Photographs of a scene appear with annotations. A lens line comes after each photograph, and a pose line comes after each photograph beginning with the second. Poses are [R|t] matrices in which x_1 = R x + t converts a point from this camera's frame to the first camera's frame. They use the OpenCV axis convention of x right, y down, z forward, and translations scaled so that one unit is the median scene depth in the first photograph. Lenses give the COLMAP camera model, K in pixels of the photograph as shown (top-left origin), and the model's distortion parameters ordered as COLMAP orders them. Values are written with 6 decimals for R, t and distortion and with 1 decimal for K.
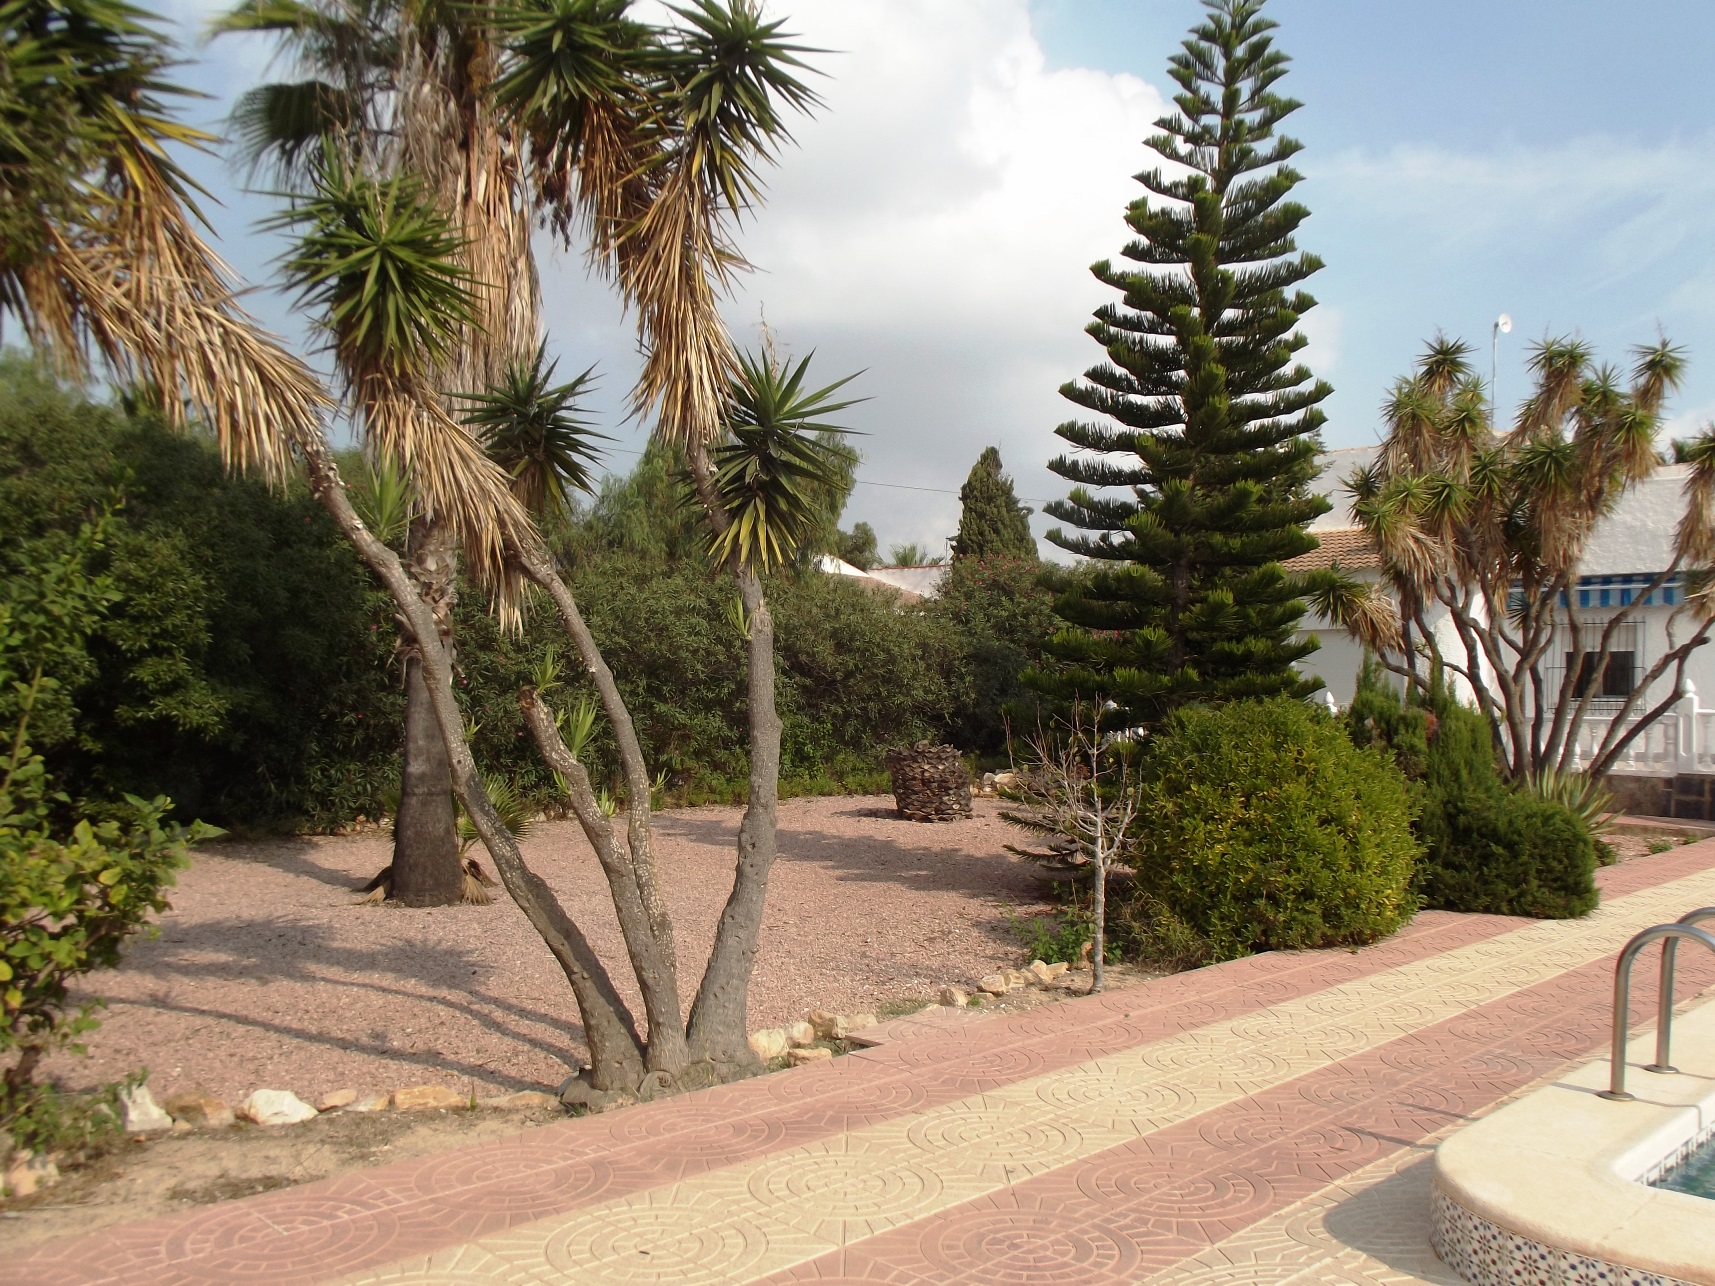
lens RADIAL K [[1442.2, 0, 847.1], [0, 1442.2, 644.5], [0, 0, 1]] dist [-0.063992, 0.036933]
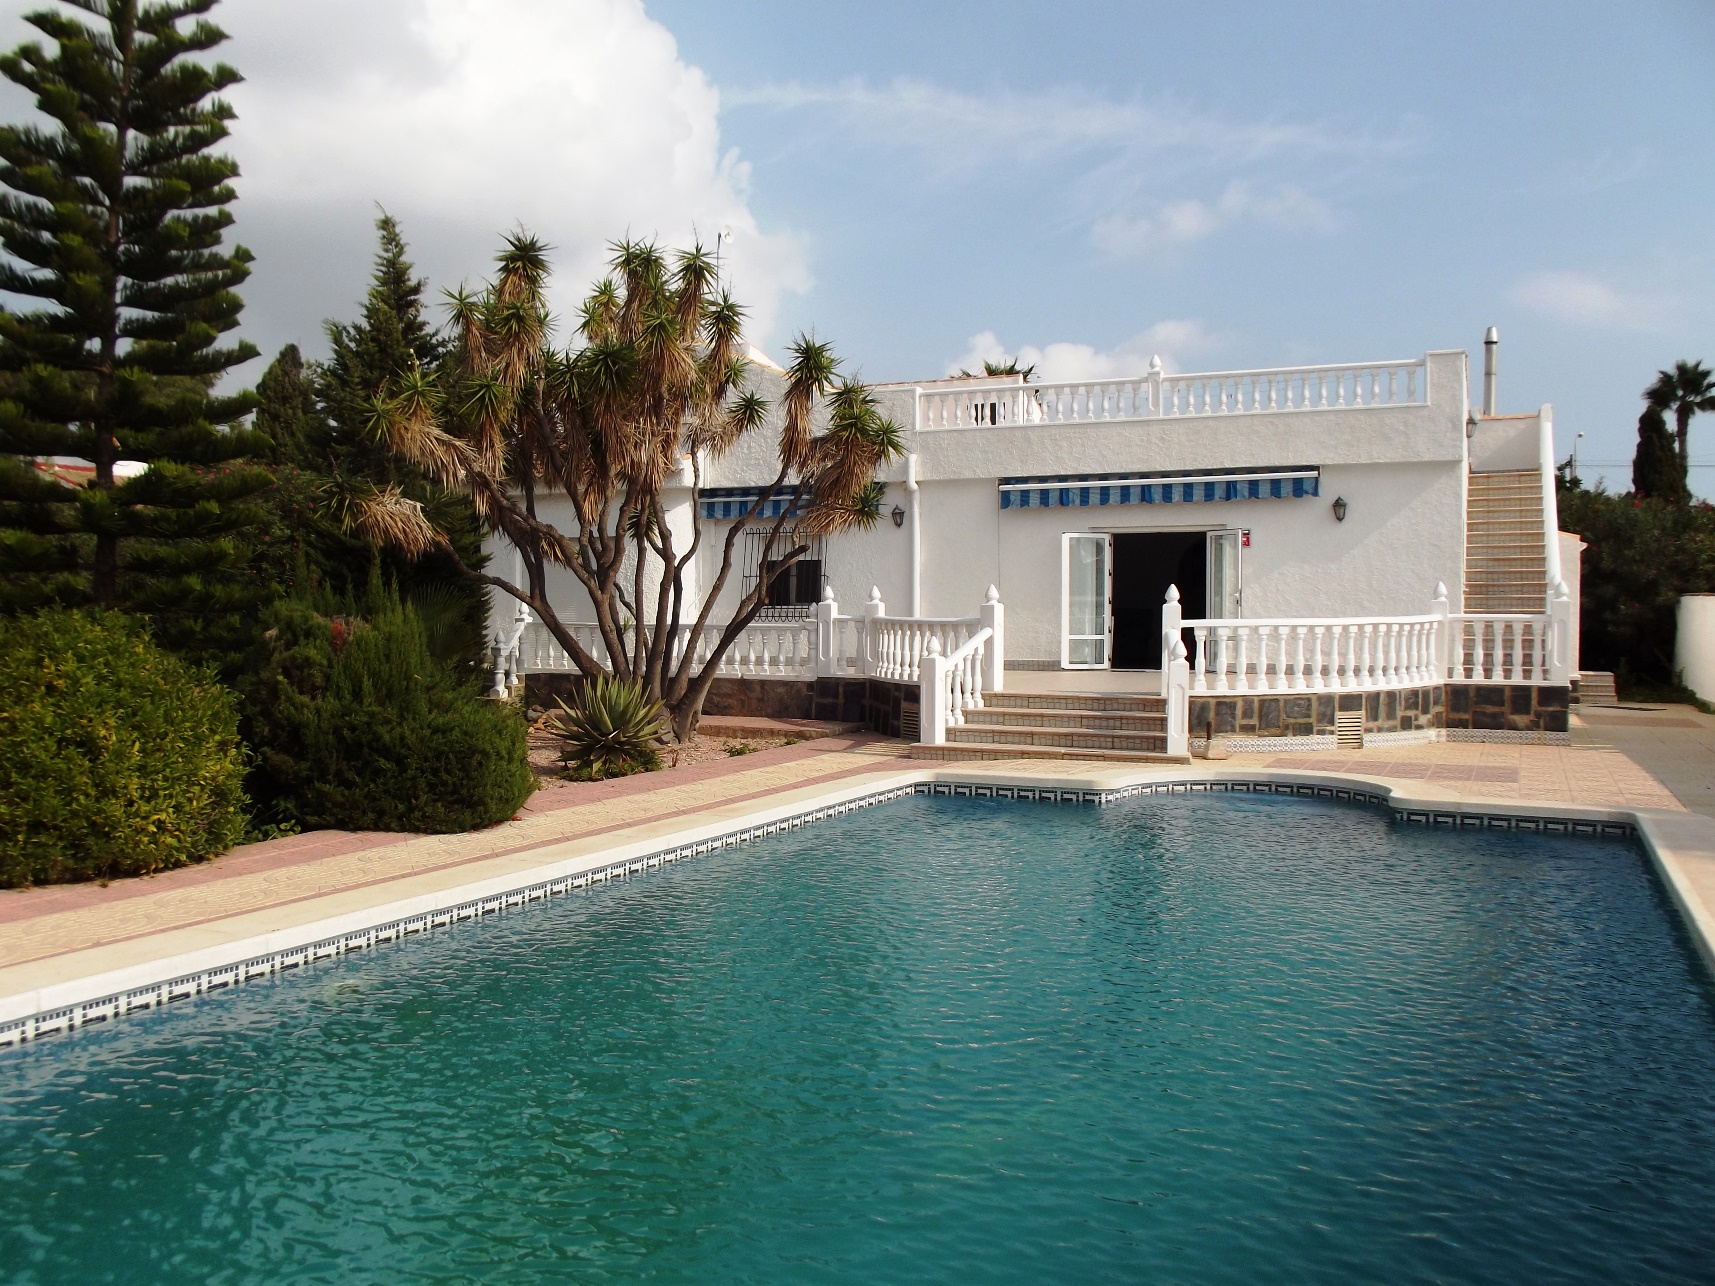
lens RADIAL K [[1442.2, 0, 822.1], [0, 1442.2, 641.8], [0, 0, 1]] dist [-0.063992, 0.036933]
pose [[0.945595, -0.018235, 0.324834, 0.418375], [-0.000835, 0.998289, 0.058470, 0.005818], [-0.325344, -0.055560, 0.943962, 0.003962]]
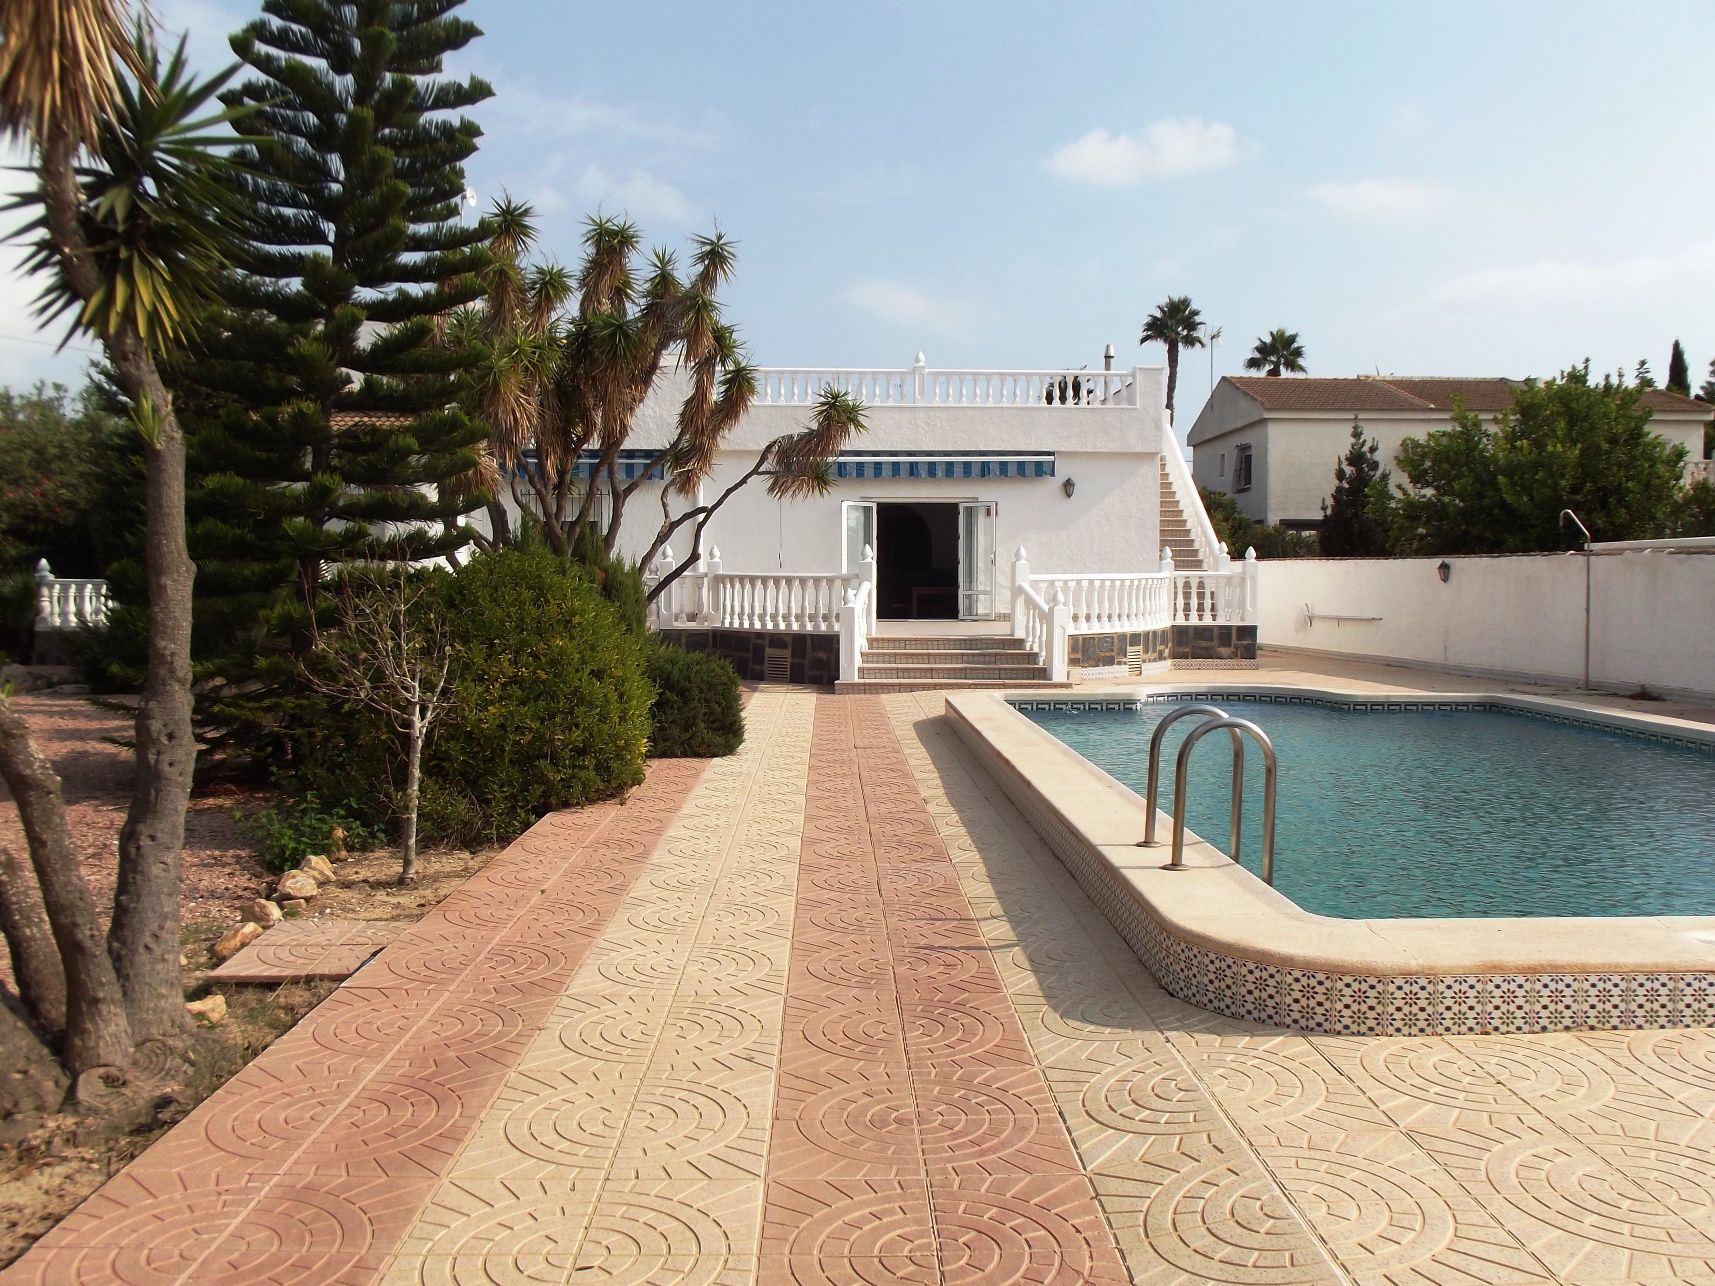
lens RADIAL K [[1442.2, 0, 867.8], [0, 1442.2, 655.9], [0, 0, 1]] dist [-0.063992, 0.036933]
pose [[0.690567, -0.049014, 0.721605, -0.209672], [-0.017891, 0.996238, 0.084789, 0.020415], [-0.723047, -0.071462, 0.687093, 0.161495]]
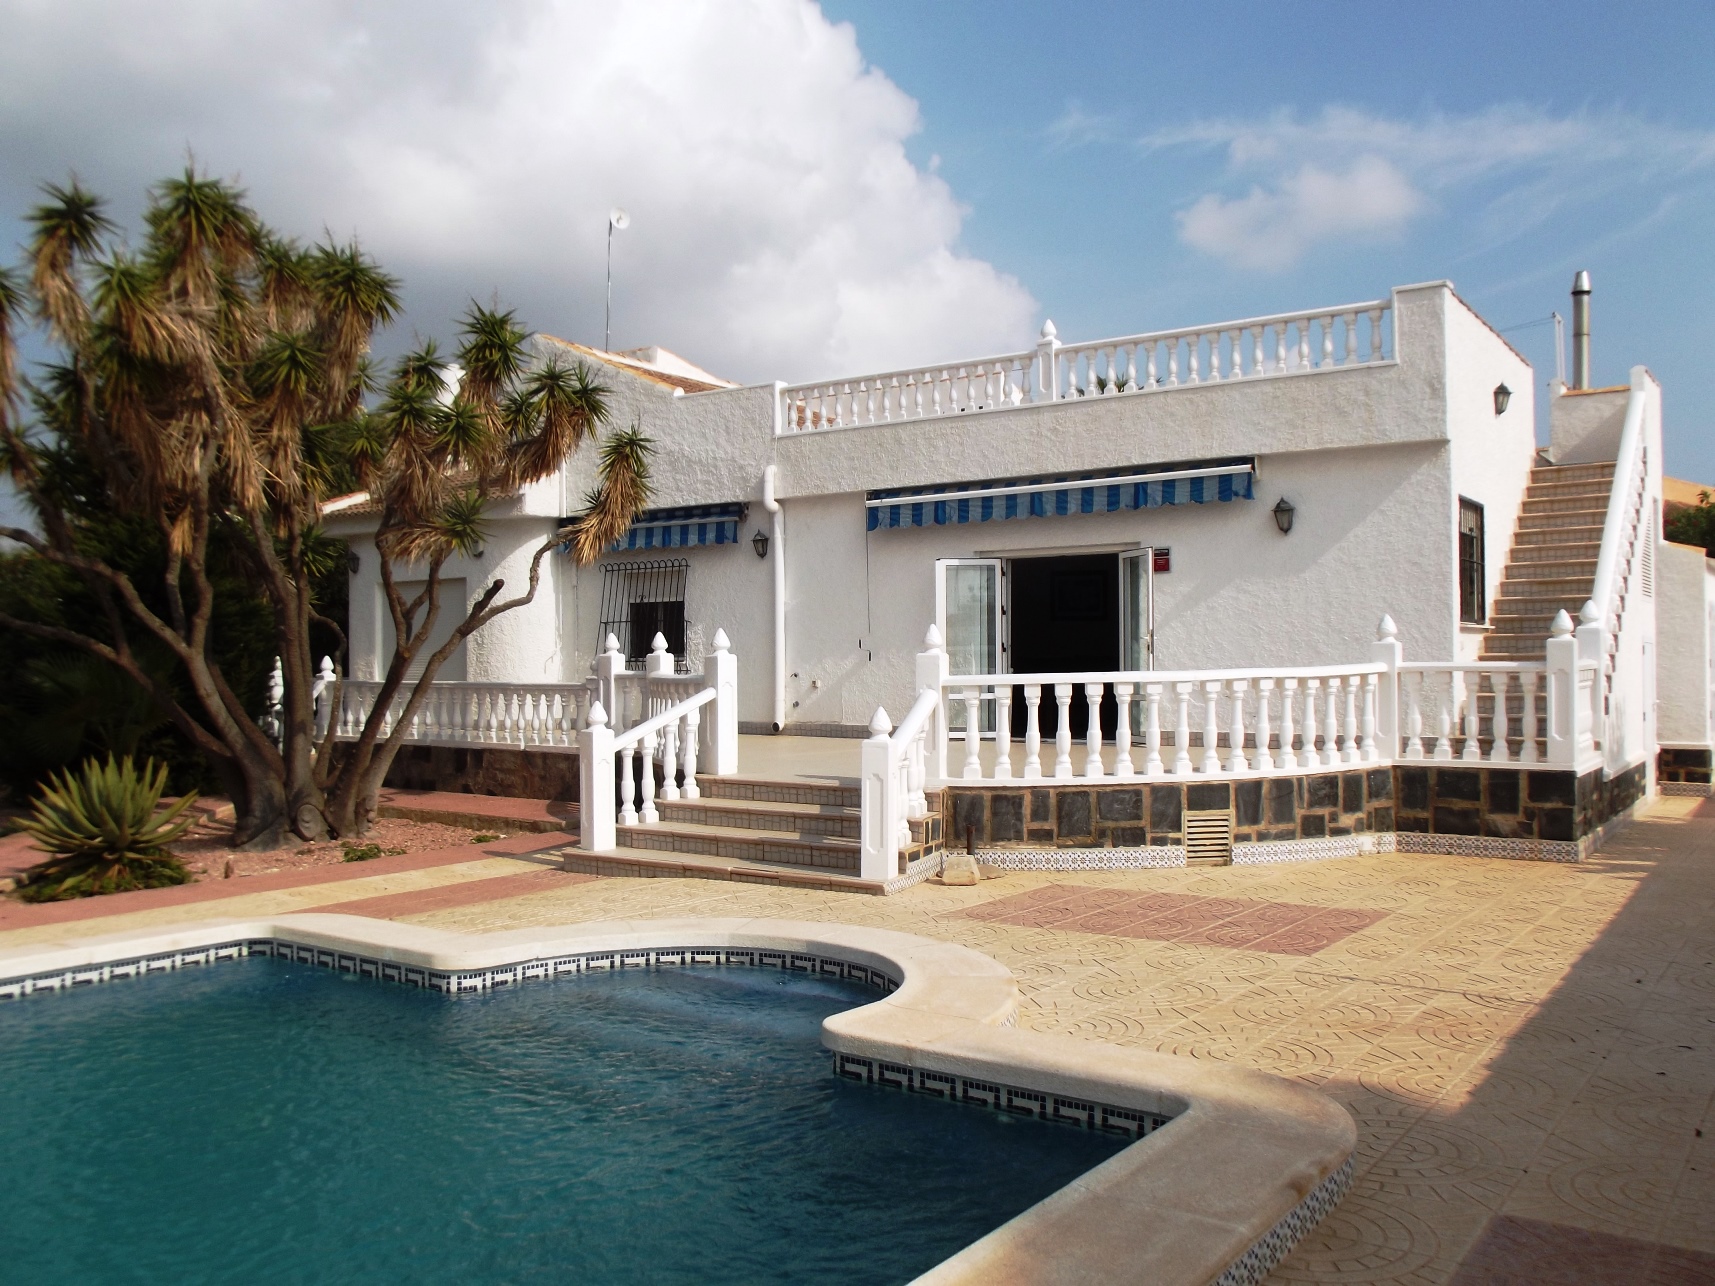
lens RADIAL K [[1442.2, 0, 839.4], [0, 1442.2, 647.6], [0, 0, 1]] dist [-0.063992, 0.036933]
pose [[0.987915, -0.019685, 0.153744, 1.010379], [0.015596, 0.999493, 0.027754, 0.019716], [-0.154212, -0.025021, 0.987721, 0.278978]]
